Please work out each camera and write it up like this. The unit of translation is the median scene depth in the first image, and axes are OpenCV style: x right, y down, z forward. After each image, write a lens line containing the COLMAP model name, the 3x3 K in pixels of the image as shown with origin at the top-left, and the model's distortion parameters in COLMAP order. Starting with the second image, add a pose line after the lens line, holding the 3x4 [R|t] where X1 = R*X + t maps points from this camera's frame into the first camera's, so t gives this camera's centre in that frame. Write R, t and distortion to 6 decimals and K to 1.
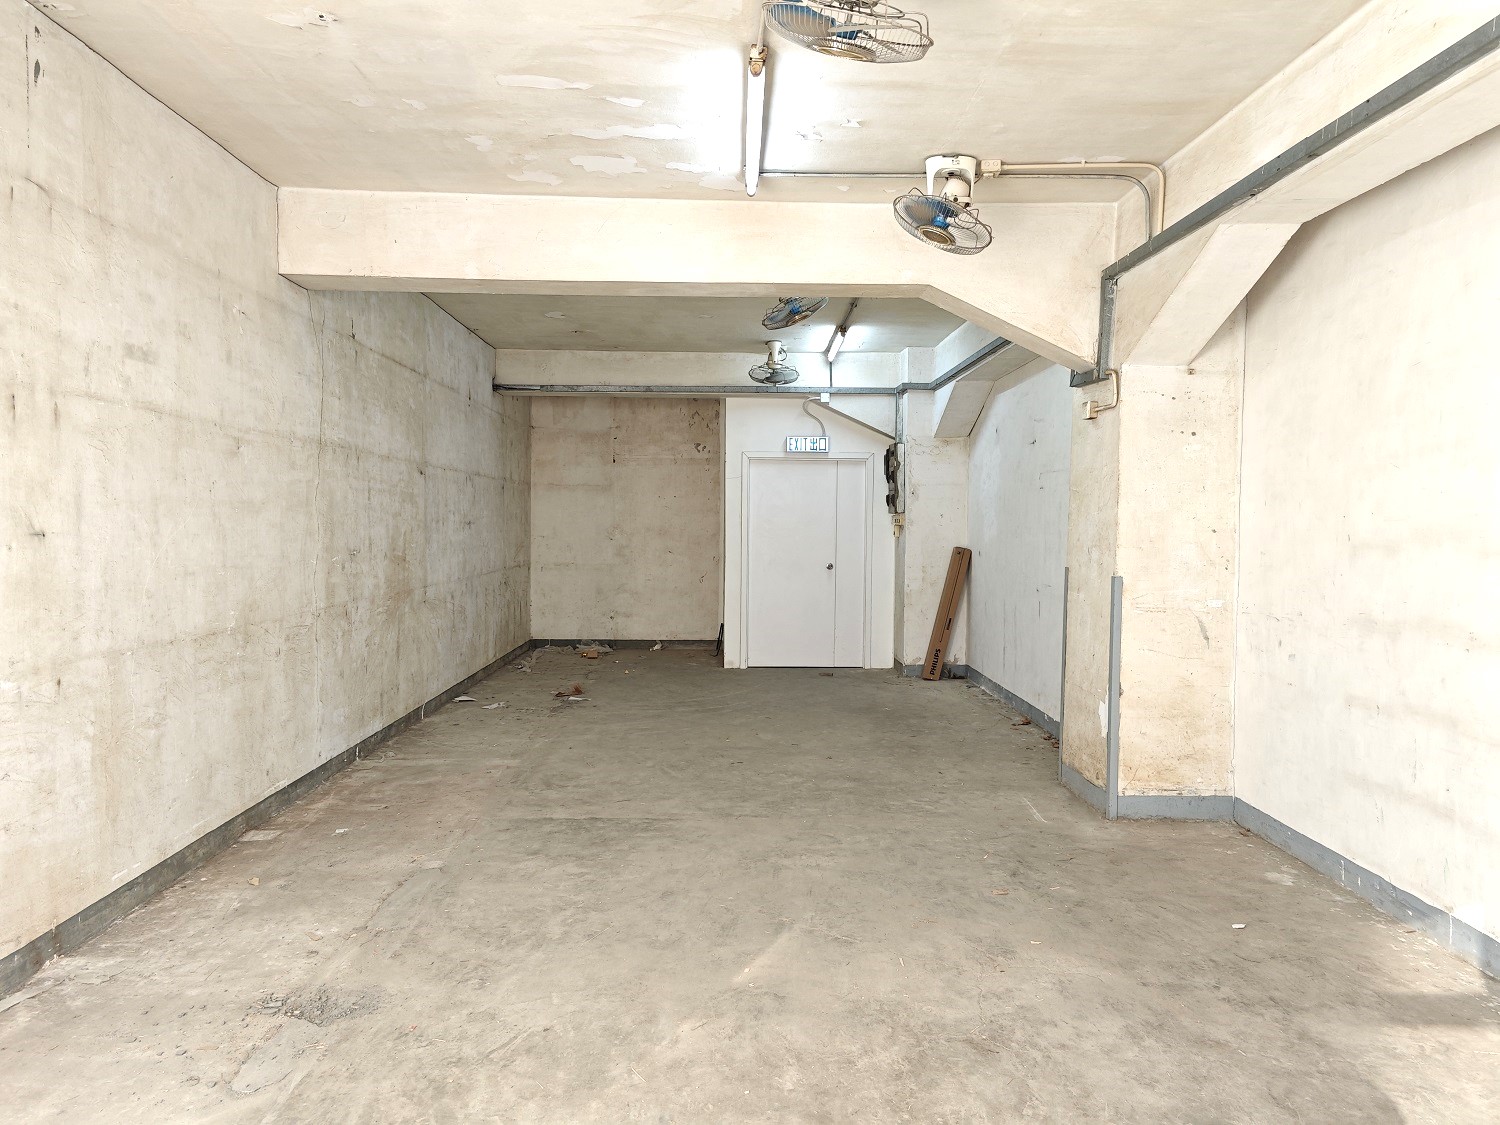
lens RADIAL K [[982.8, 0, 744.5], [0, 982.8, 561.7], [0, 0, 1]] dist [0.052763, 0.000478]
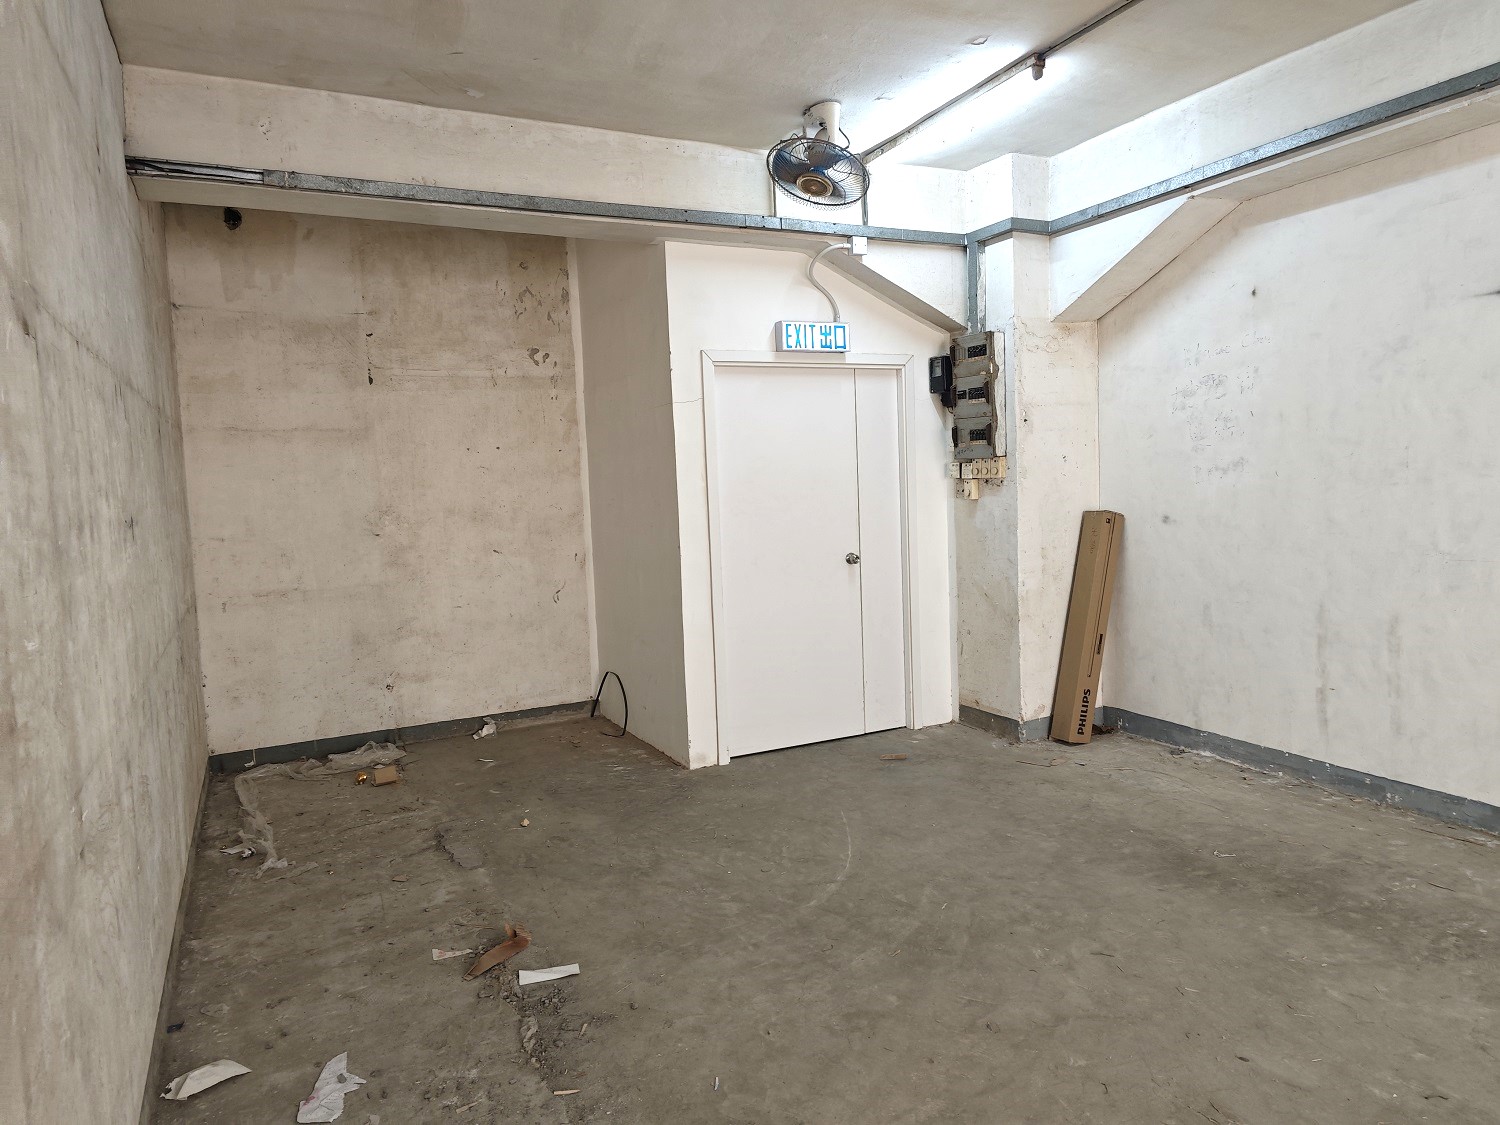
lens RADIAL K [[982.8, 0, 756.7], [0, 982.8, 559.3], [0, 0, 1]] dist [0.052763, 0.000478]
pose [[0.902927, -0.079295, 0.422416, -0.199848], [0.064846, 0.996716, 0.048492, -0.025681], [-0.424874, -0.016392, 0.905104, 0.513881]]
